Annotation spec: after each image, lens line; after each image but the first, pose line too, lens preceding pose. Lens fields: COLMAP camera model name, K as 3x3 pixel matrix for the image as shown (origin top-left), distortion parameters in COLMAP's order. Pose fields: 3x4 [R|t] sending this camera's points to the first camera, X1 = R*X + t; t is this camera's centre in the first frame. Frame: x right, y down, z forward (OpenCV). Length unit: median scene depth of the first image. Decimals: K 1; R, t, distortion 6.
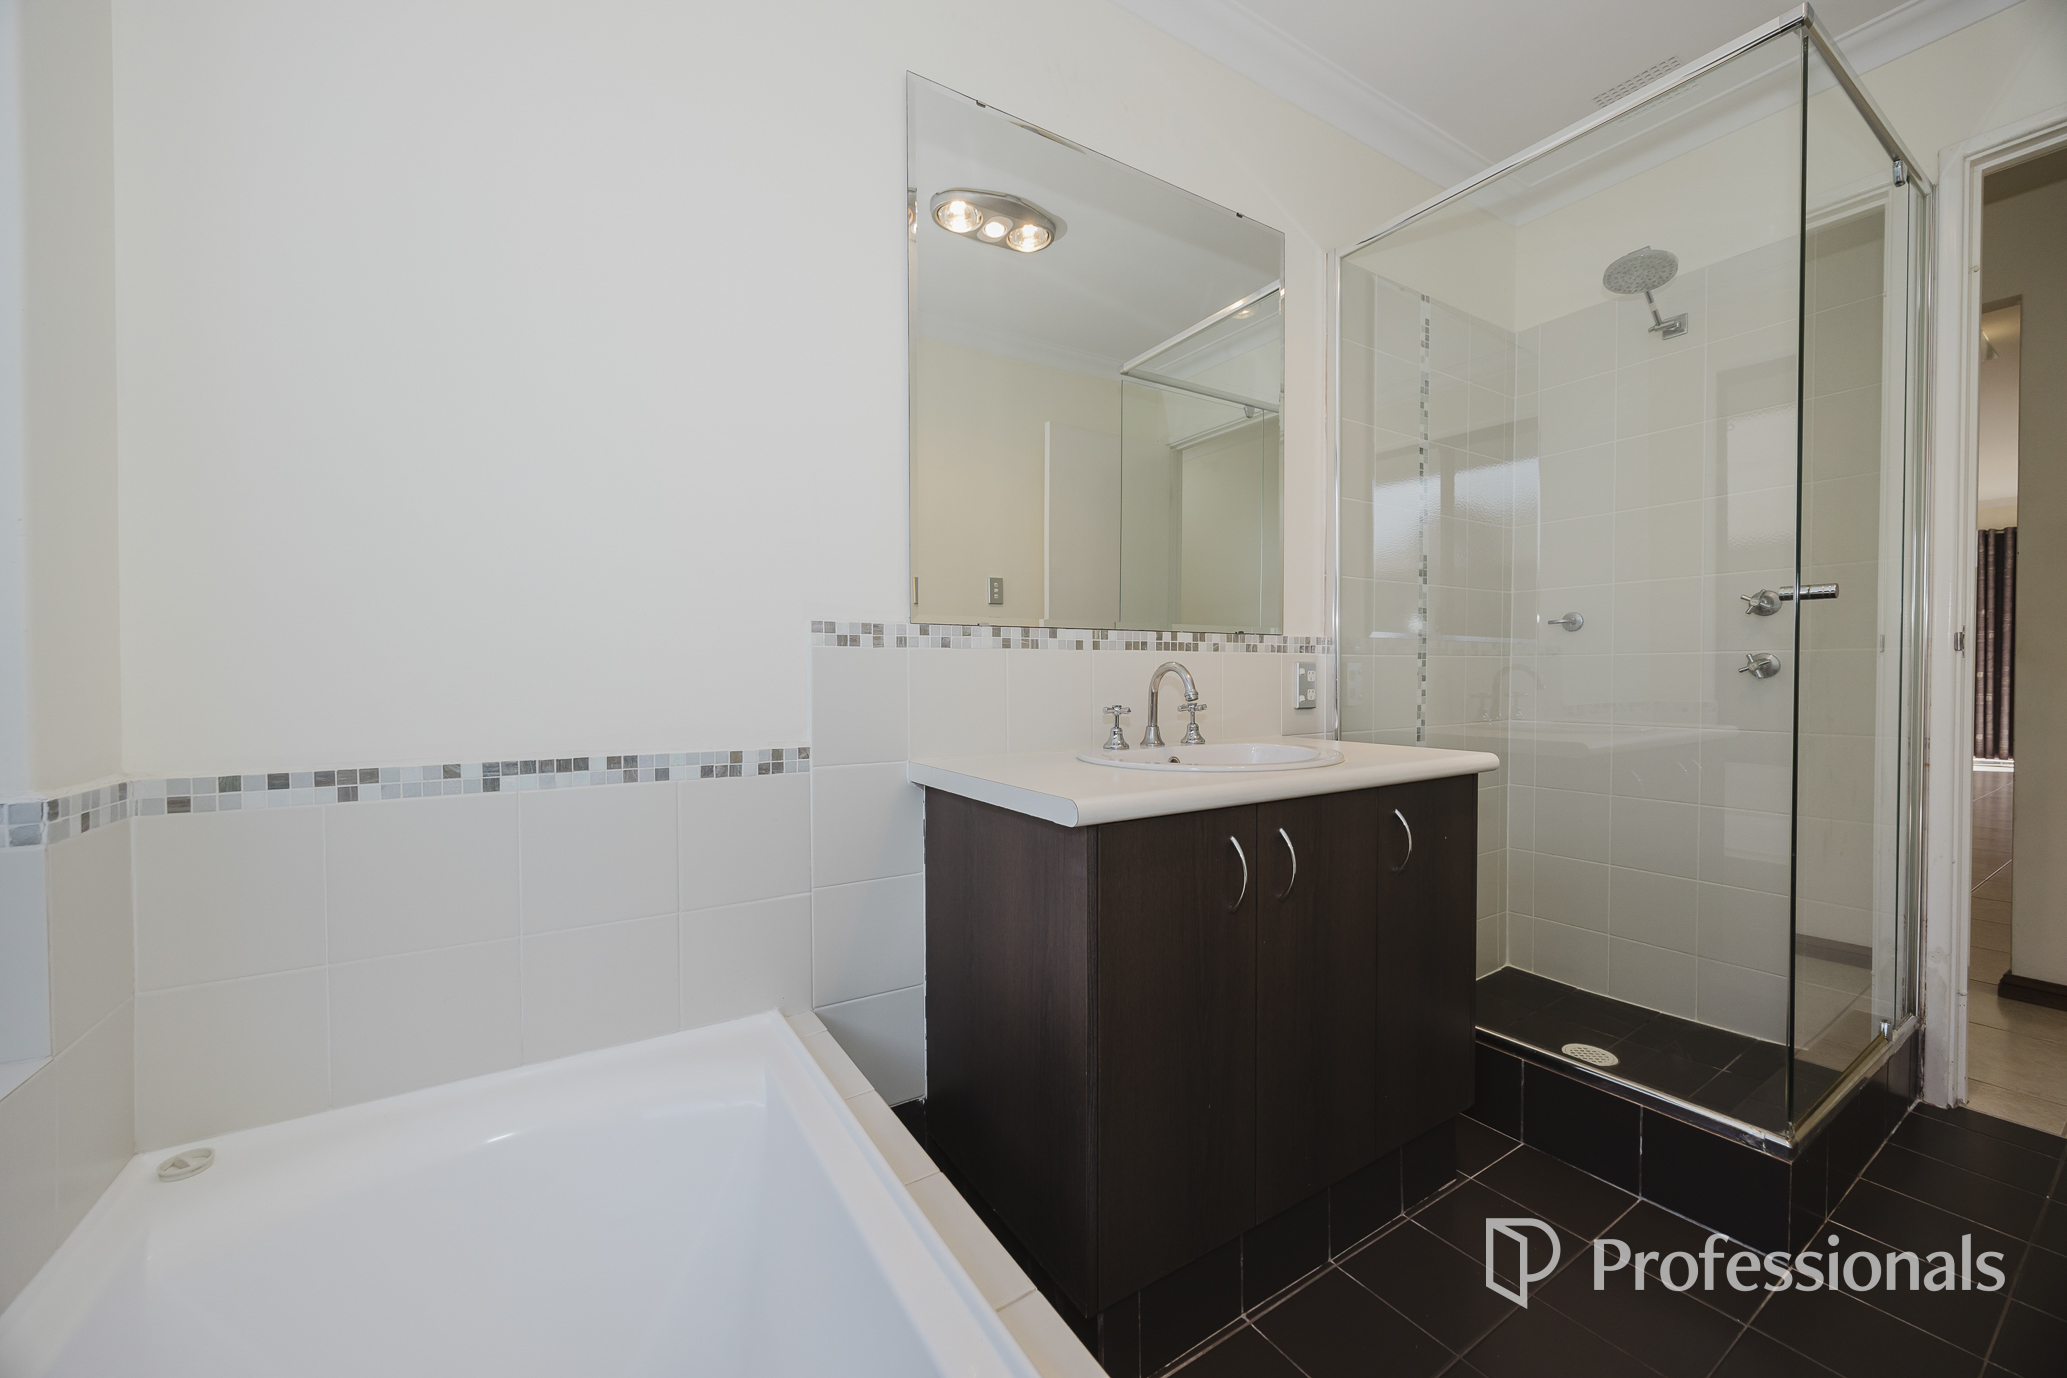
lens RADIAL K [[805.1, 0, 1035.6], [0, 805.1, 652.6], [0, 0, 1]] dist [0.000326, -0.000023]
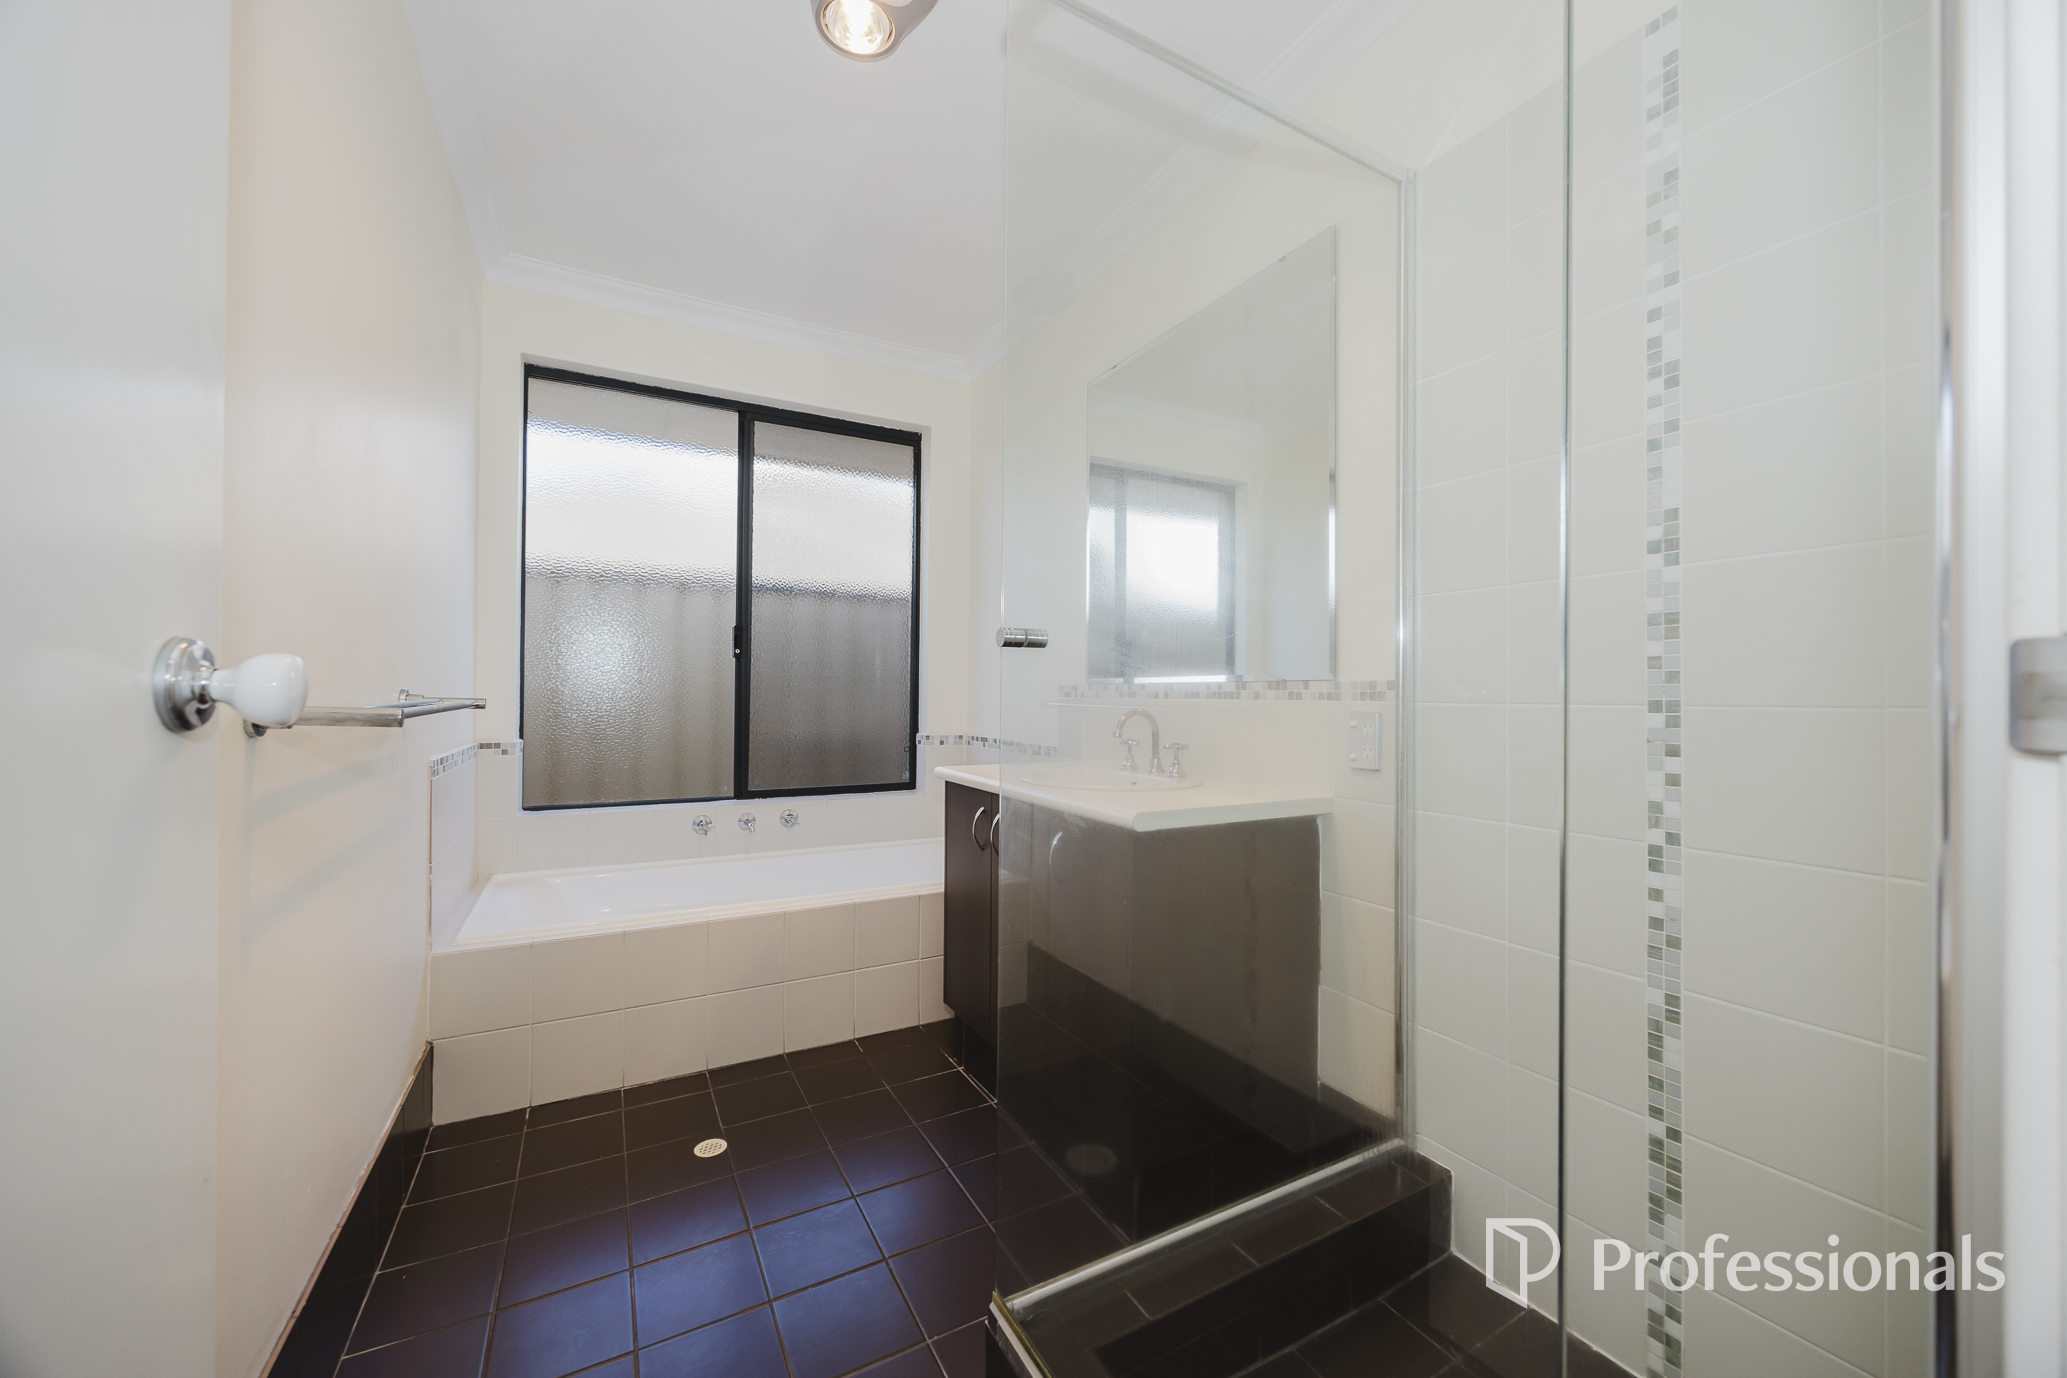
lens RADIAL K [[773.9, 0, 1033.5], [0, 773.9, 689.0], [0, 0, 1]] dist [-0.000327, -0.000044]
pose [[-0.068275, -0.025274, -0.997346, 1.129851], [-0.016072, 0.999577, -0.024230, 0.012744], [0.997537, 0.014375, -0.068652, 0.716172]]
